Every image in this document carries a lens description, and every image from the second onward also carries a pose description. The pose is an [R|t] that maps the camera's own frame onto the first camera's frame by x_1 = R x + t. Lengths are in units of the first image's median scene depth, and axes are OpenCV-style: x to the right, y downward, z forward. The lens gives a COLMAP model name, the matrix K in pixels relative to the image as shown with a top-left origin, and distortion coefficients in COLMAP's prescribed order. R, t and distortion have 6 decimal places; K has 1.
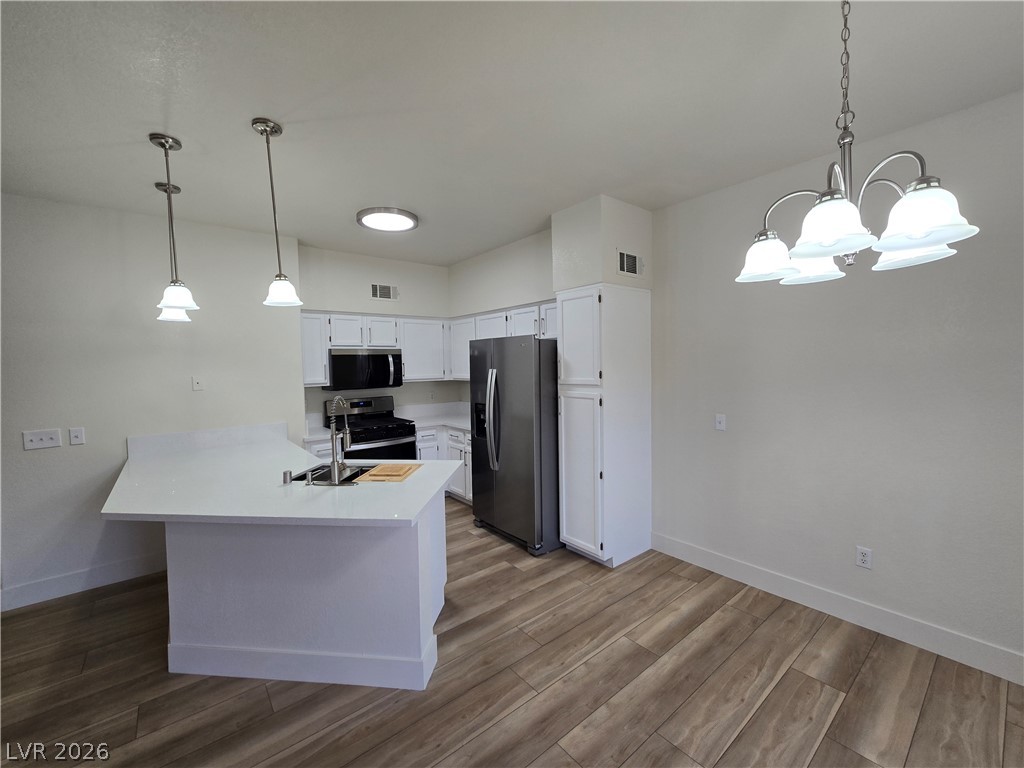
lens RADIAL K [[419.4, 0, 507.1], [0, 419.4, 381.8], [0, 0, 1]] dist [0.002355, 0.000180]
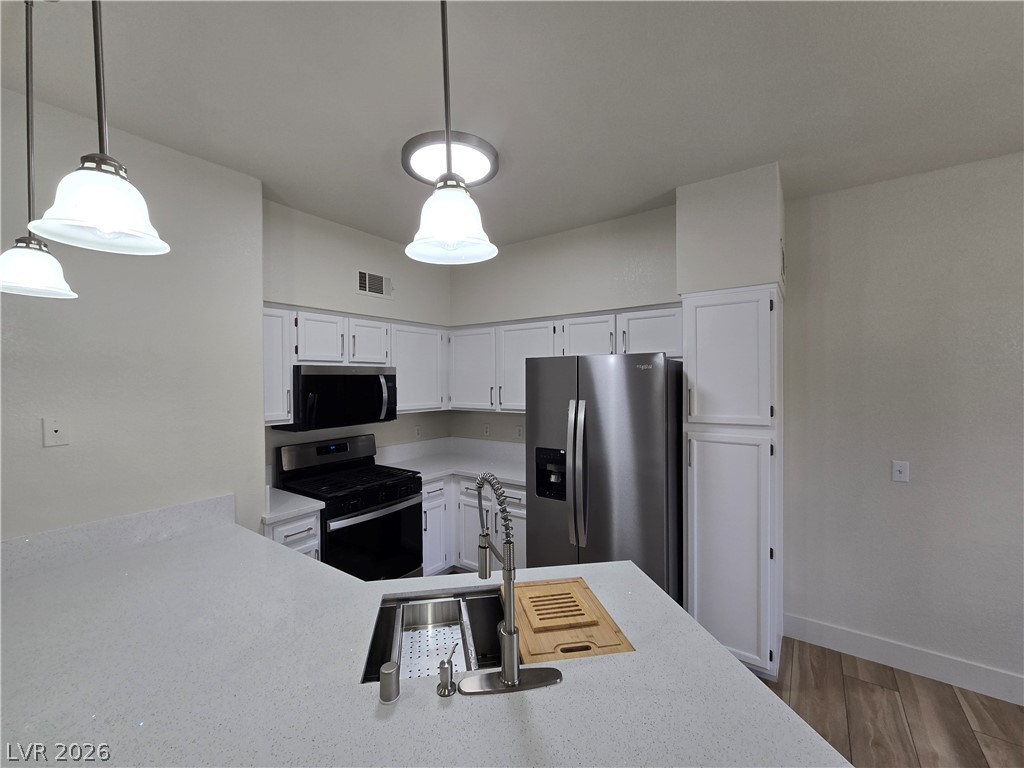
lens RADIAL K [[419.4, 0, 507.1], [0, 419.4, 381.8], [0, 0, 1]] dist [0.002355, 0.000180]
pose [[0.962761, 0.011214, 0.270121, -0.284691], [0.000838, 0.999011, -0.044462, -0.024872], [-0.270353, 0.043033, 0.961799, 0.304789]]
